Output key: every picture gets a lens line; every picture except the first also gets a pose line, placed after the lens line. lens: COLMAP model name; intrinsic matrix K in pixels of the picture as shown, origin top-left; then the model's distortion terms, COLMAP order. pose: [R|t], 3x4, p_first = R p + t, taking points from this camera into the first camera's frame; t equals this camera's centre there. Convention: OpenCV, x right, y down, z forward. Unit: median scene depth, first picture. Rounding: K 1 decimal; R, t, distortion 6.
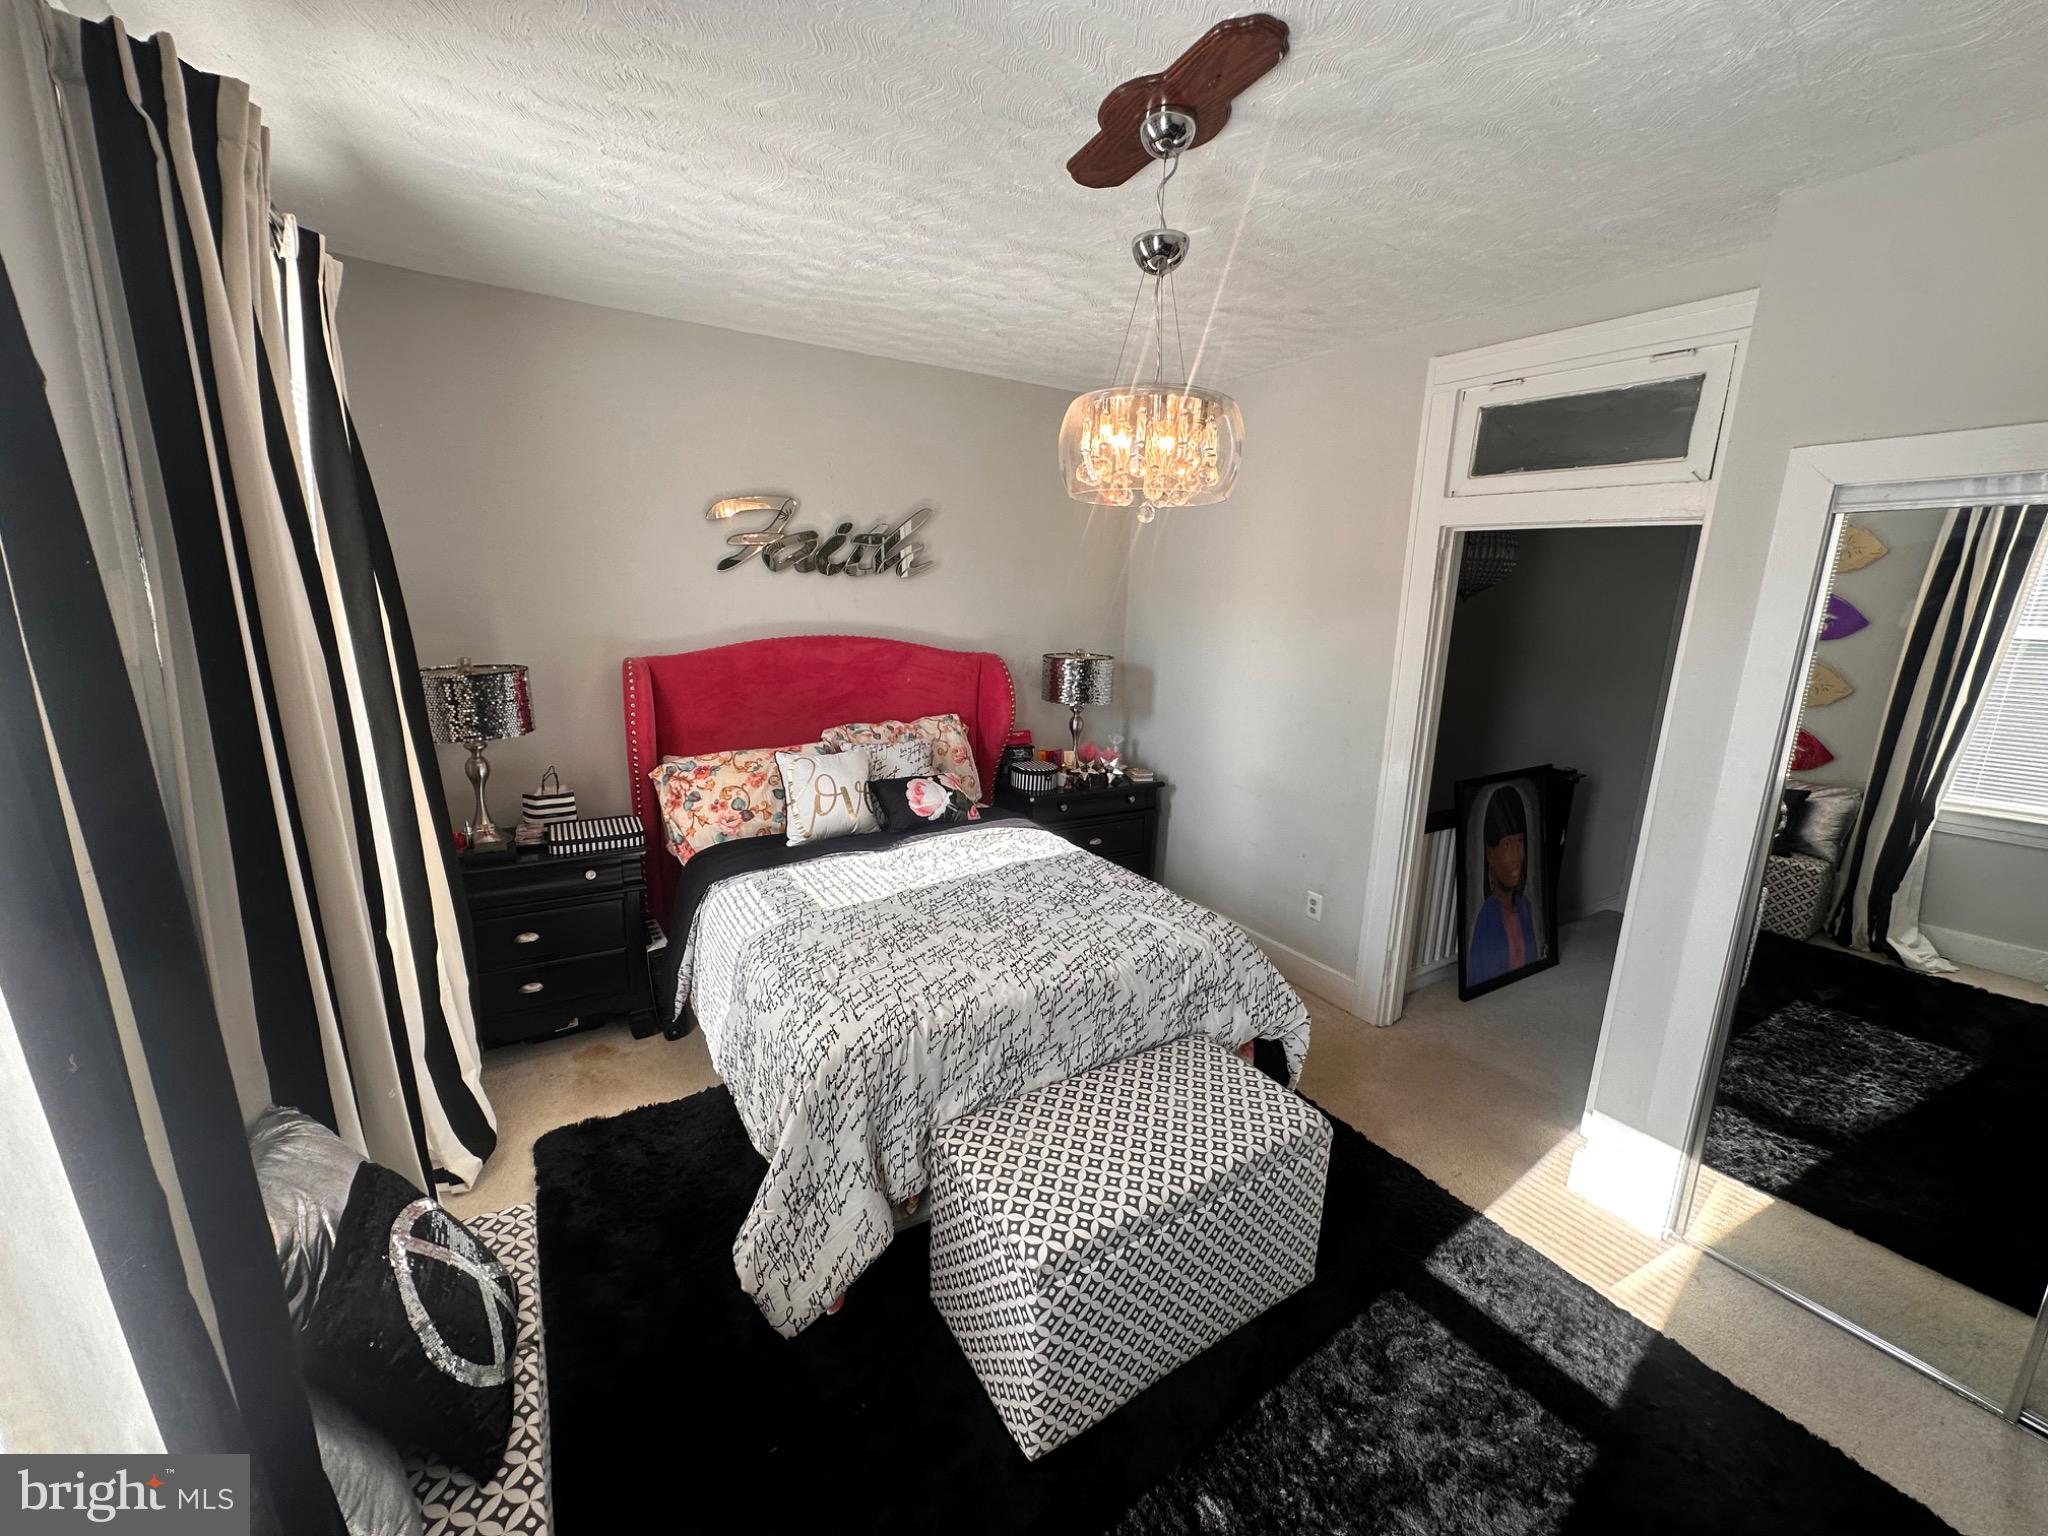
lens RADIAL K [[816.5, 0, 1026.9], [0, 816.5, 760.5], [0, 0, 1]] dist [-0.000813, 0.000388]
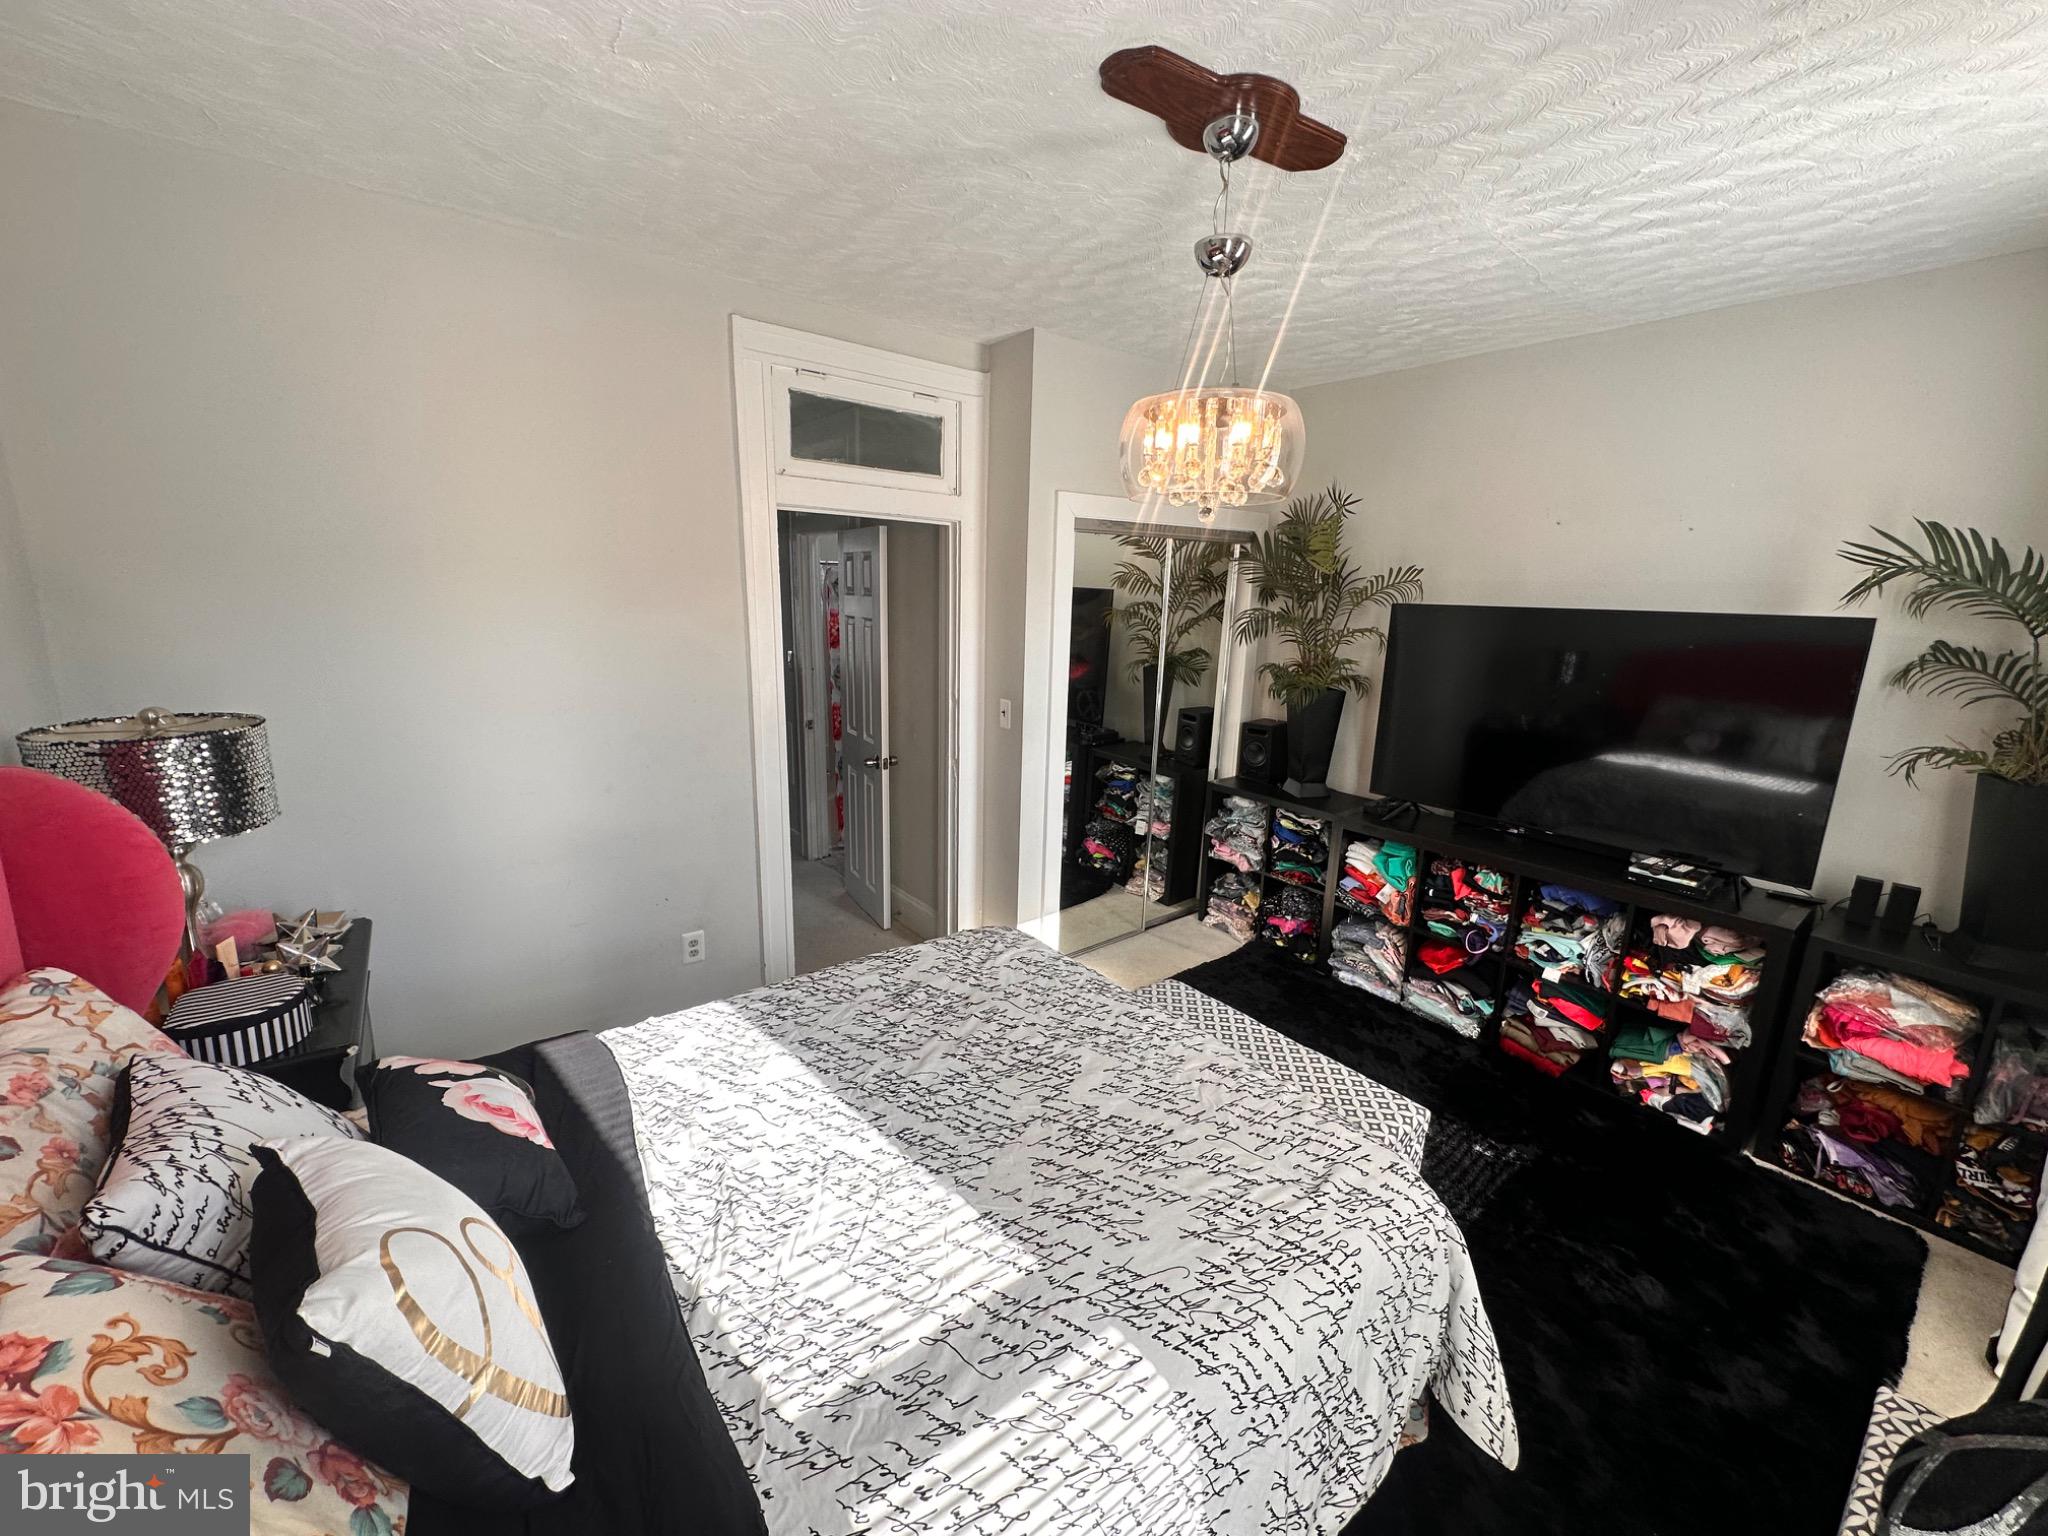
lens RADIAL K [[816.5, 0, 1026.9], [0, 816.5, 760.5], [0, 0, 1]] dist [-0.000813, 0.000388]
pose [[-0.107086, -0.242451, 0.964235, -0.650204], [0.178989, 0.949267, 0.258565, -0.232239], [-0.978006, 0.200276, -0.058257, 0.986909]]
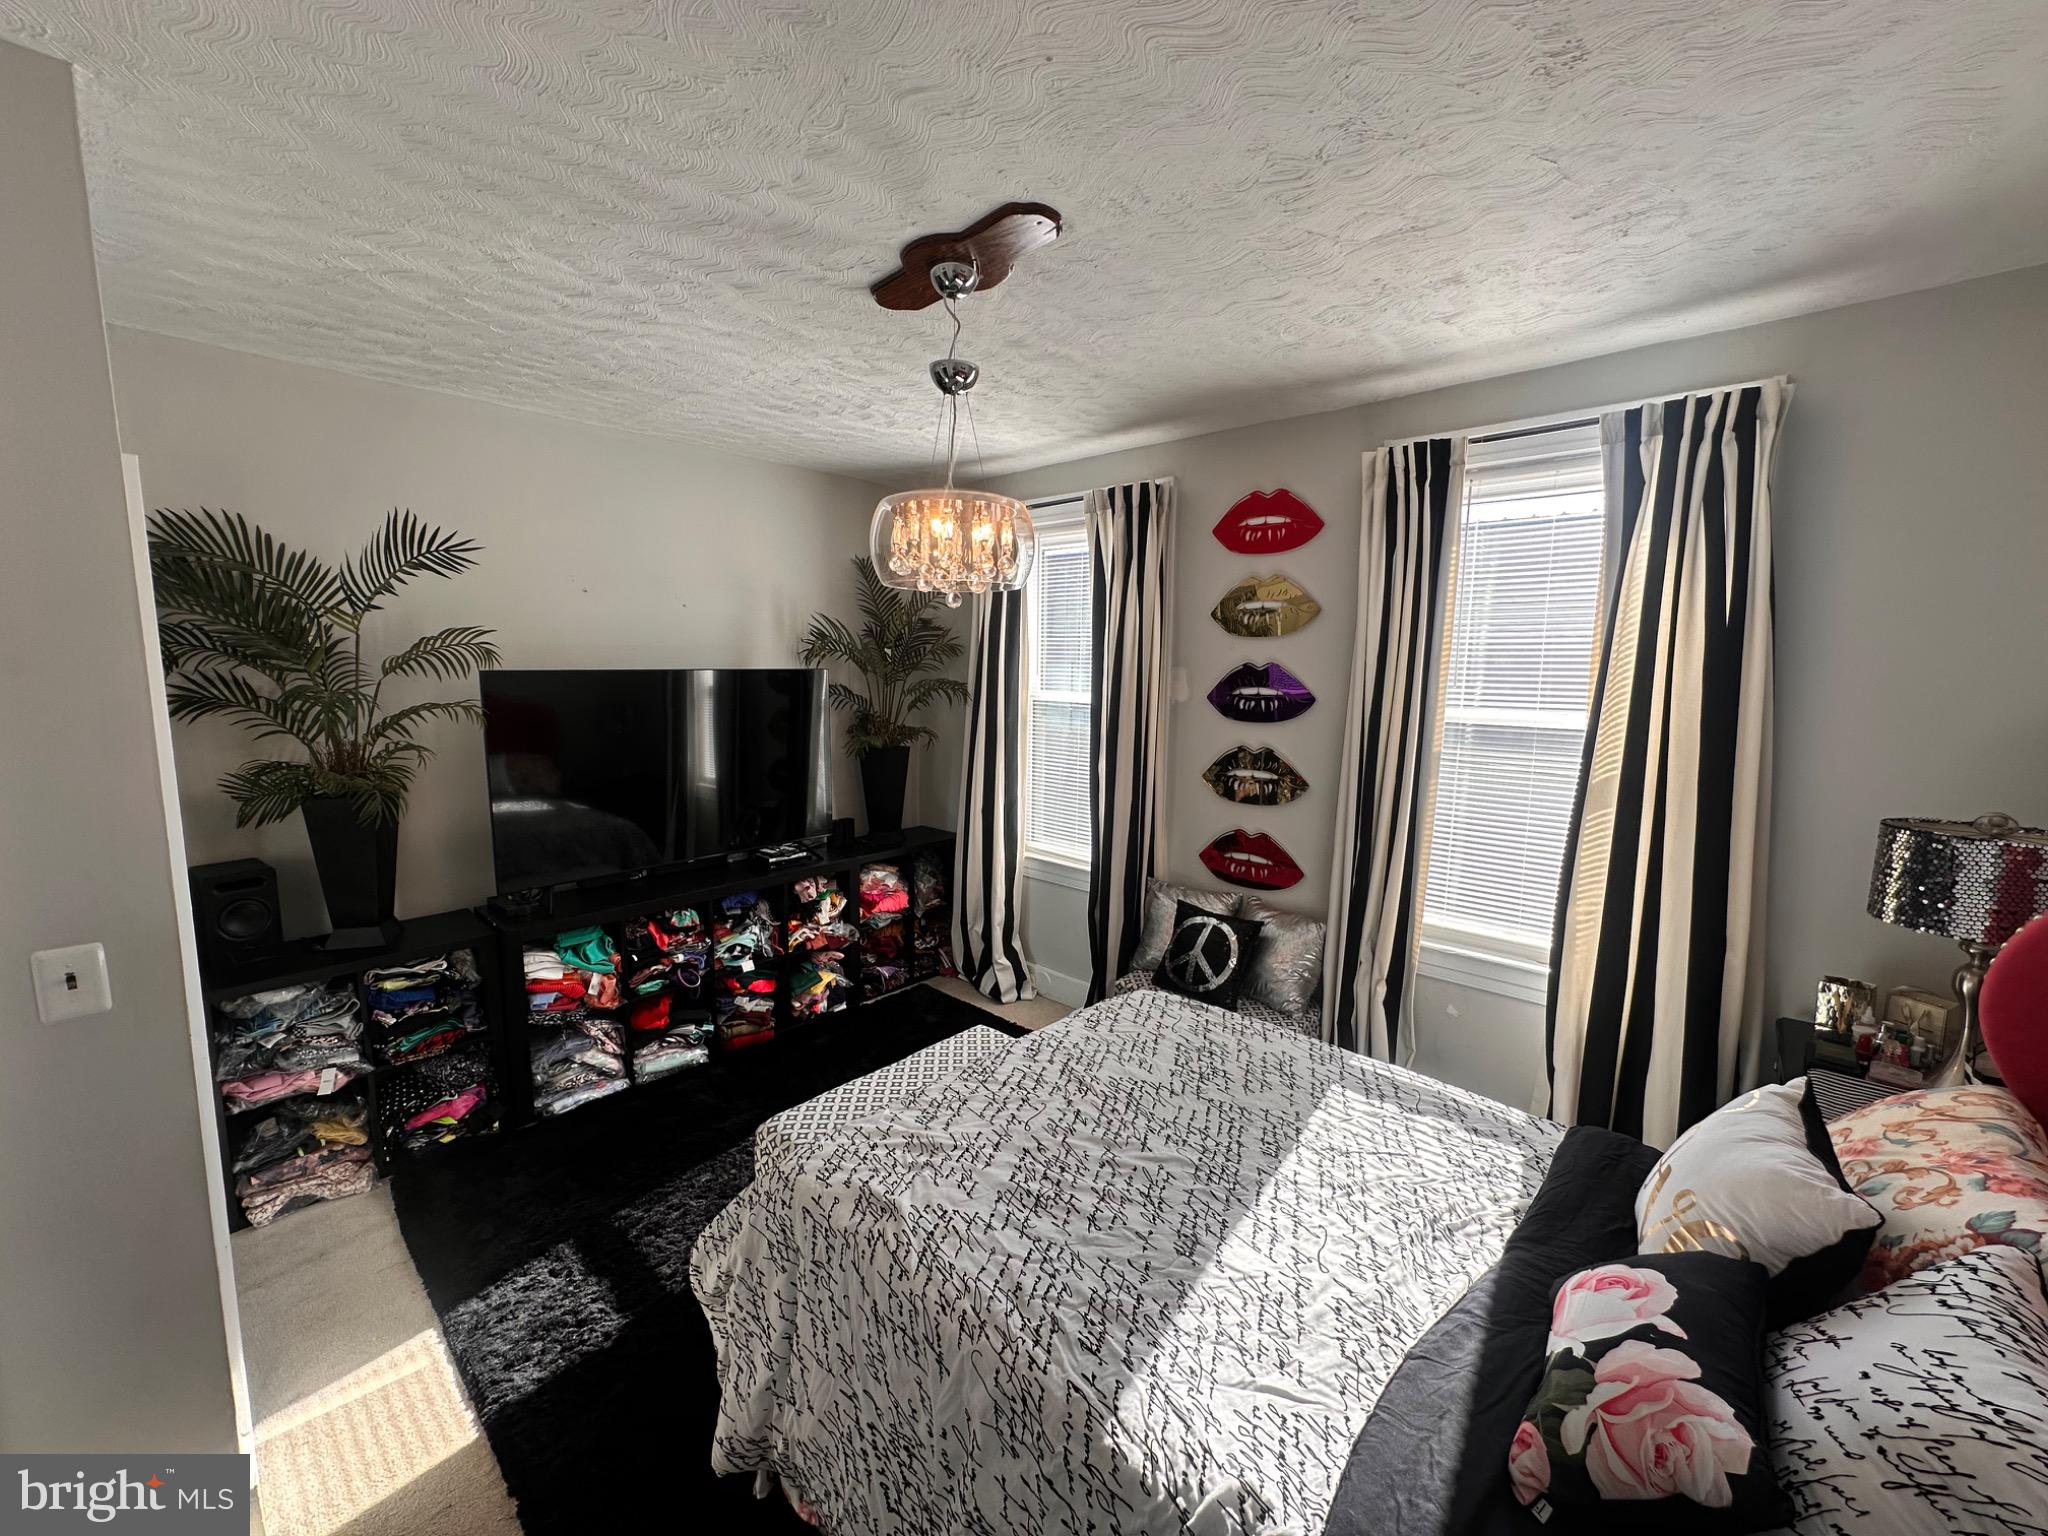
lens RADIAL K [[809.6, 0, 1031.5], [0, 809.6, 765.2], [0, 0, 1]] dist [-0.001753, 0.000353]
pose [[-0.961034, -0.006263, -0.276360, 0.256265], [-0.096527, 0.944414, 0.314268, -0.328830], [0.259030, 0.328699, -0.908218, 1.550999]]
